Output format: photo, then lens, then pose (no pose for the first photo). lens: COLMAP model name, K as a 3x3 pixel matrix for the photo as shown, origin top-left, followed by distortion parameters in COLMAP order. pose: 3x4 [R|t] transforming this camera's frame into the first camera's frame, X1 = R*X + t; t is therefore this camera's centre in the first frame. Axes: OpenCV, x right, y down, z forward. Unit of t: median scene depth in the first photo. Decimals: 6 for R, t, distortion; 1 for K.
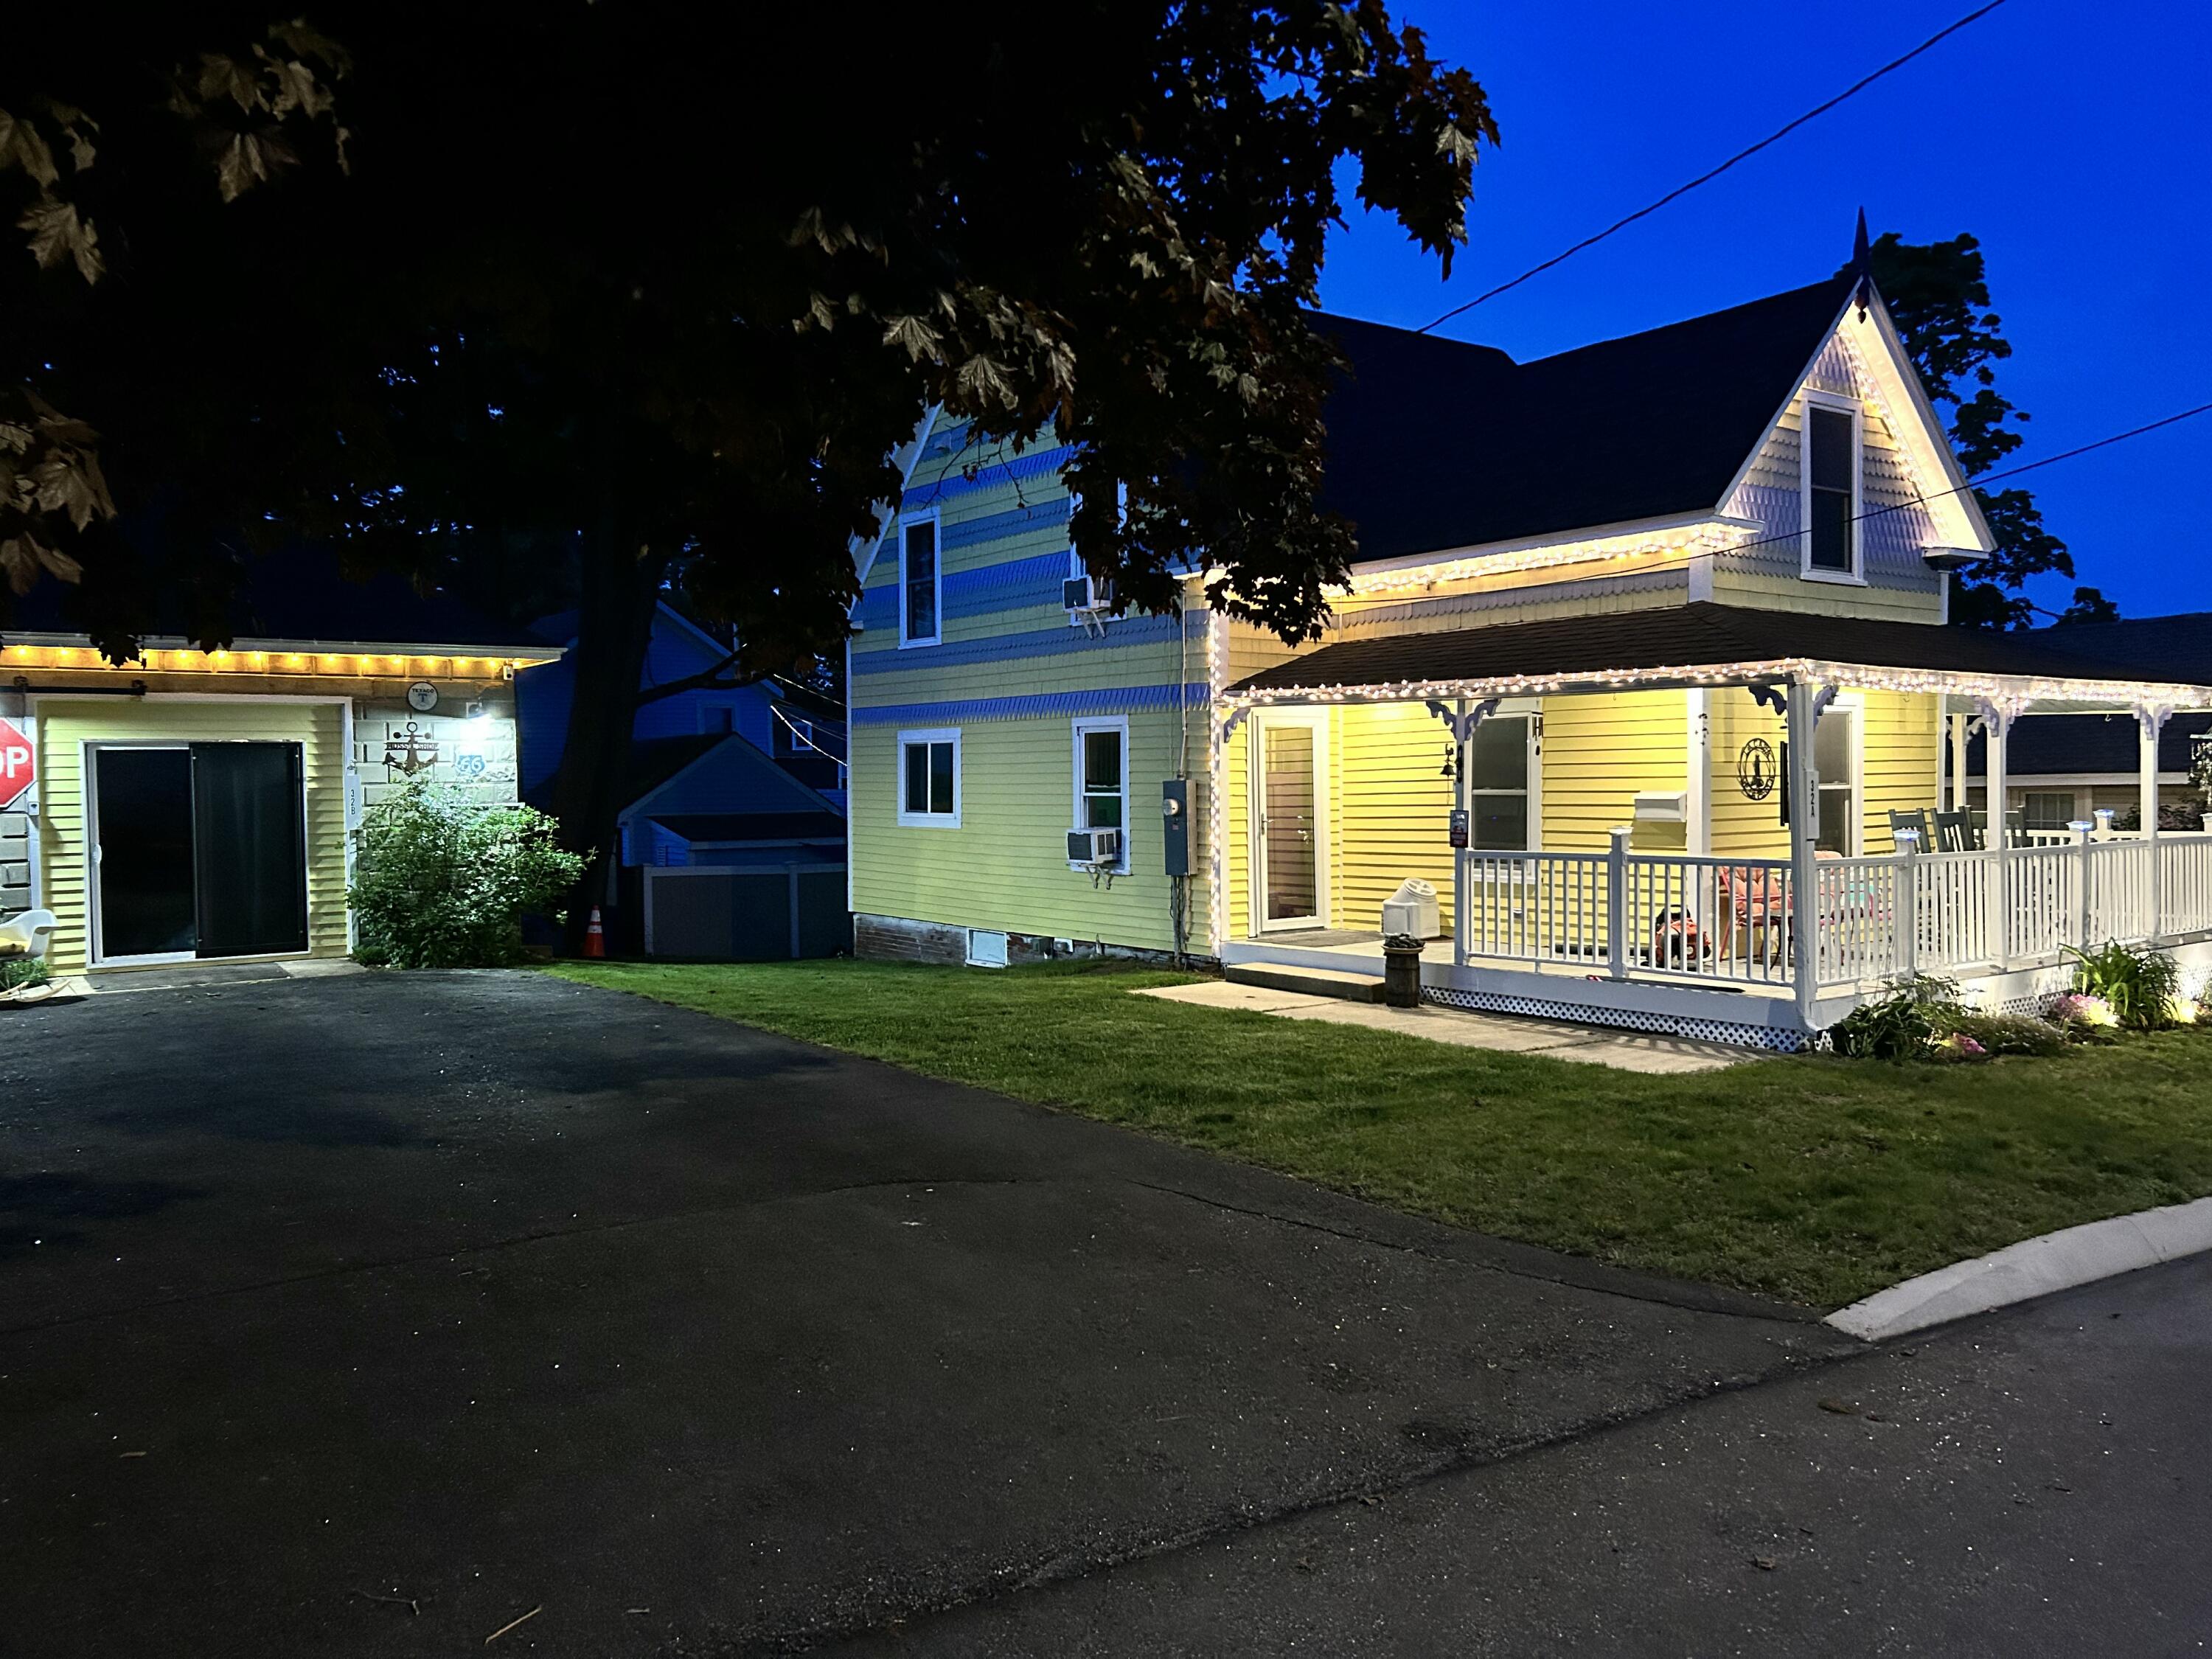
lens RADIAL K [[1655.1, 0, 1106.0], [0, 1655.1, 829.5], [0, 0, 1]] dist [0.045798, -0.064124]
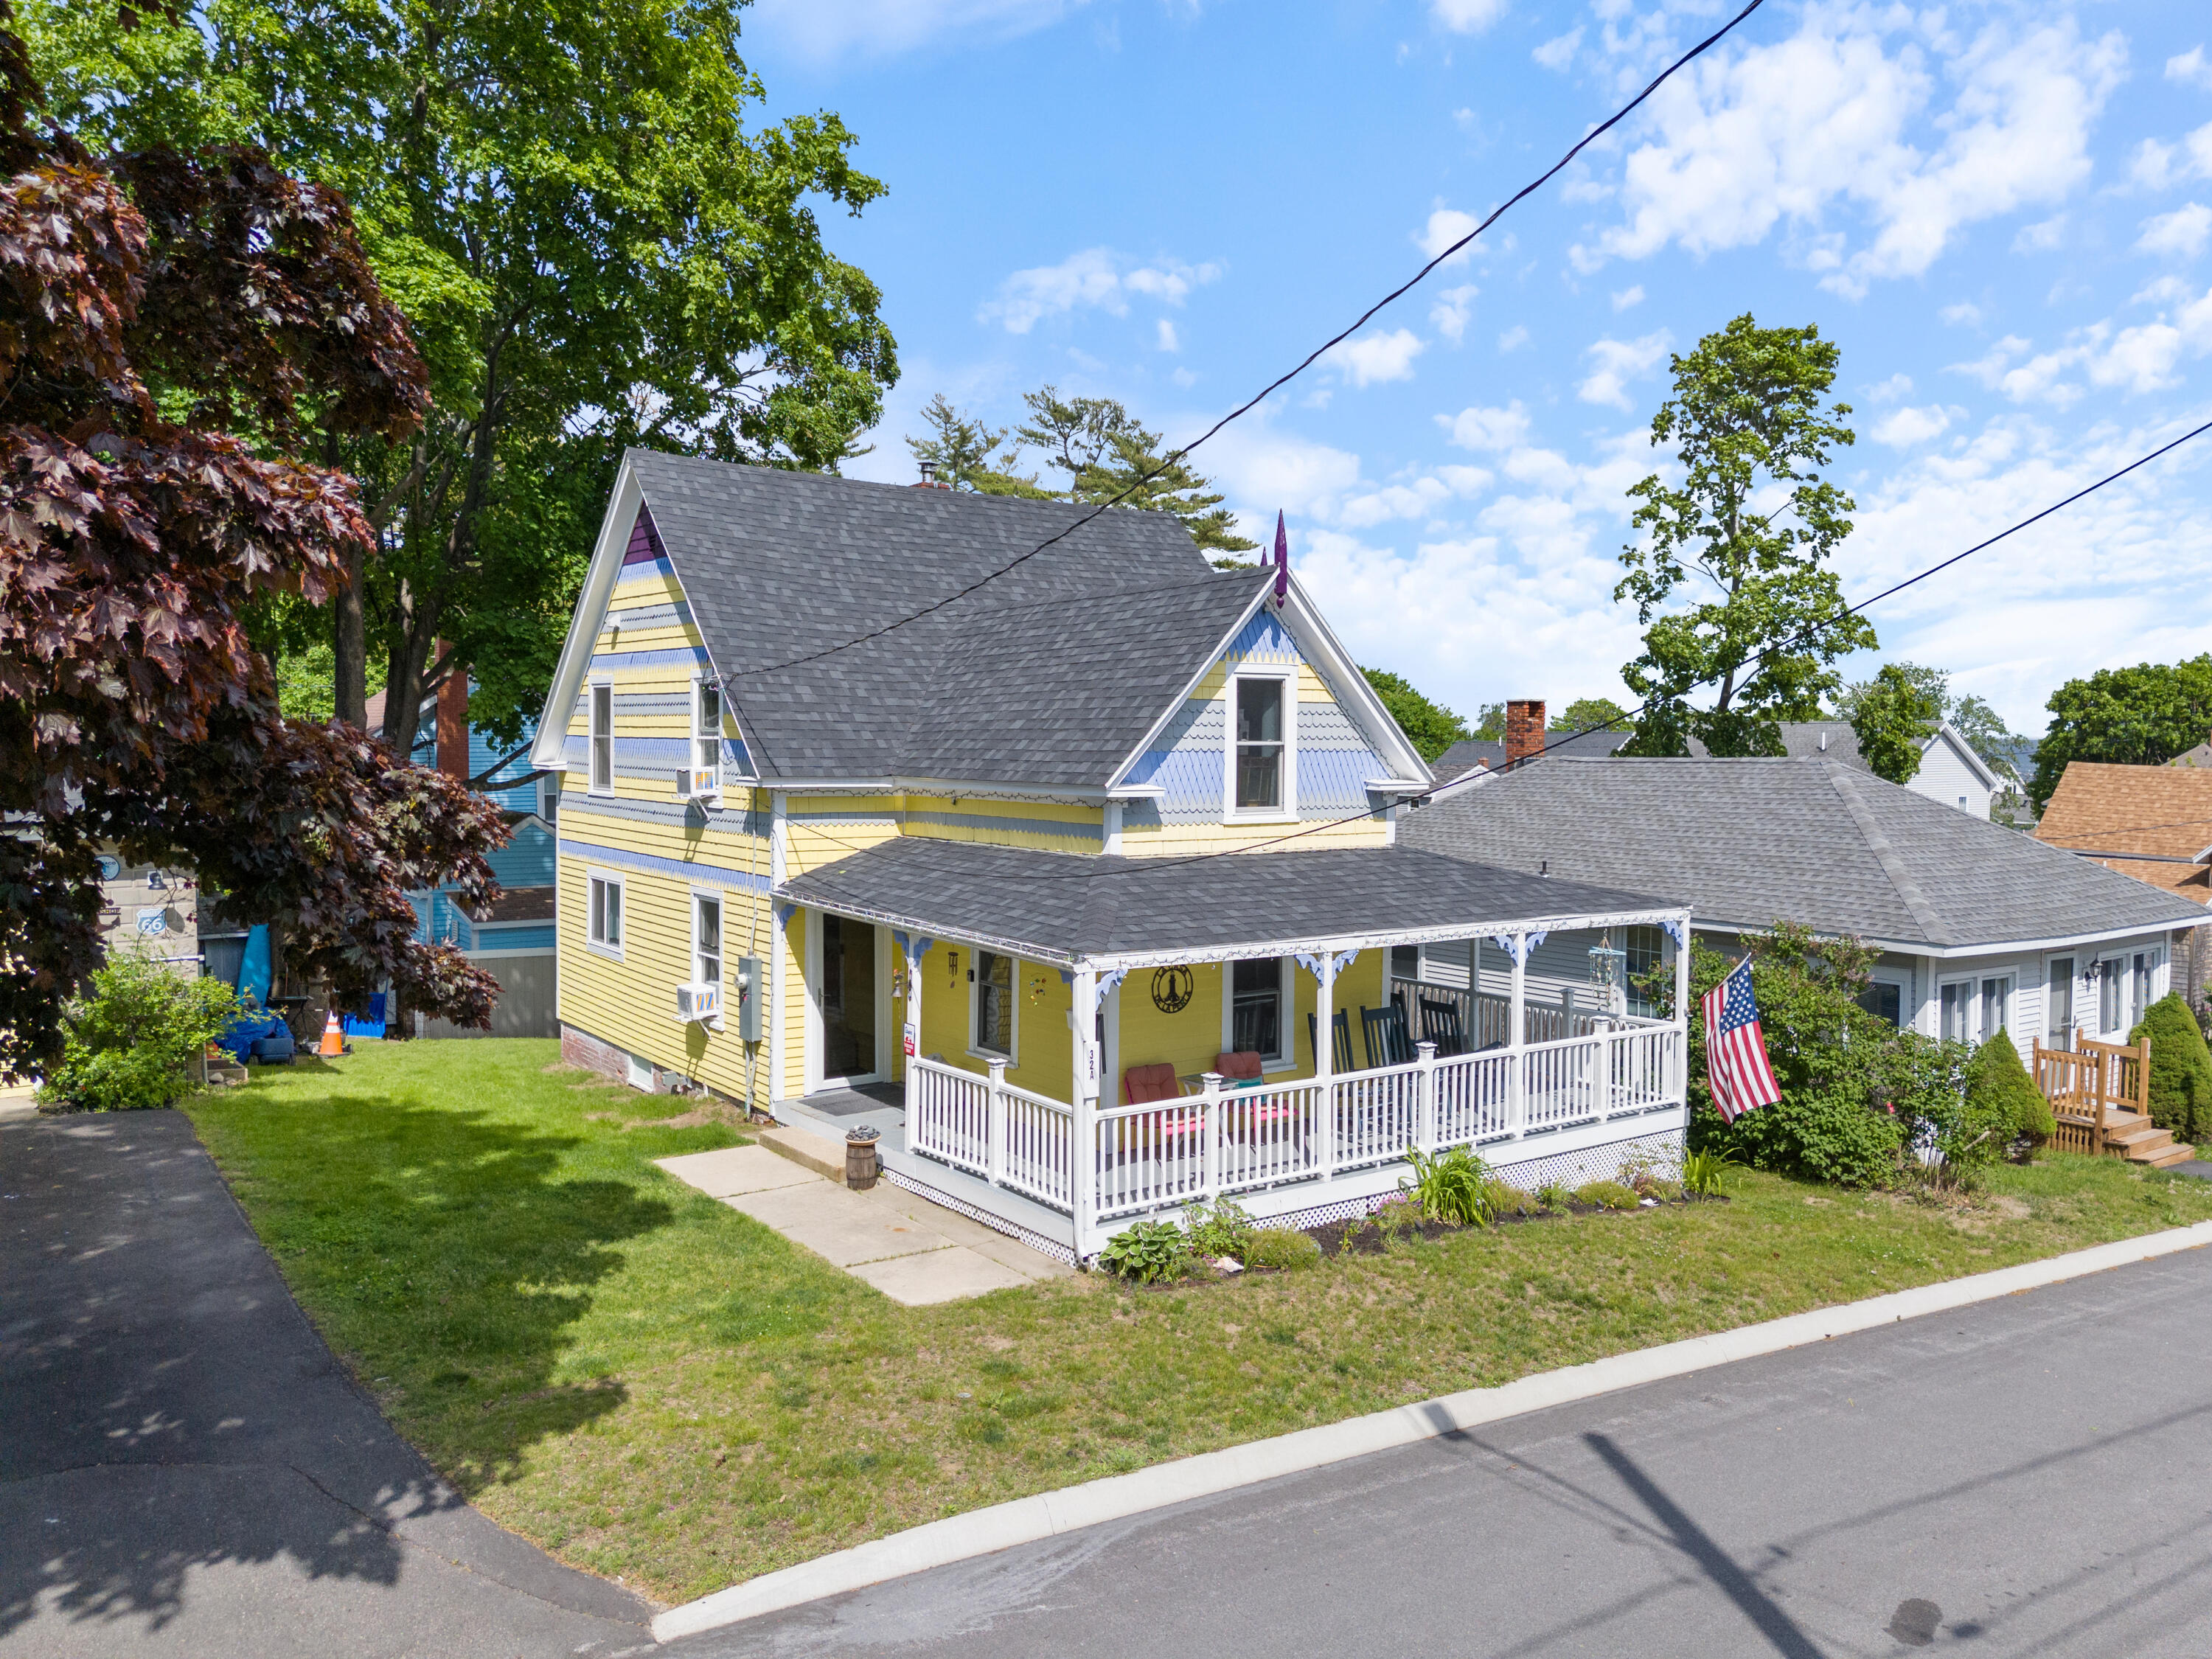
lens RADIAL K [[1633.8, 0, 1107.1], [0, 1633.8, 823.4], [0, 0, 1]] dist [0.071351, -0.061107]
pose [[0.999772, 0.018395, -0.010839, 0.339219], [-0.018108, 0.999497, 0.026027, -0.174738], [0.011313, -0.025825, 0.999602, -0.159243]]
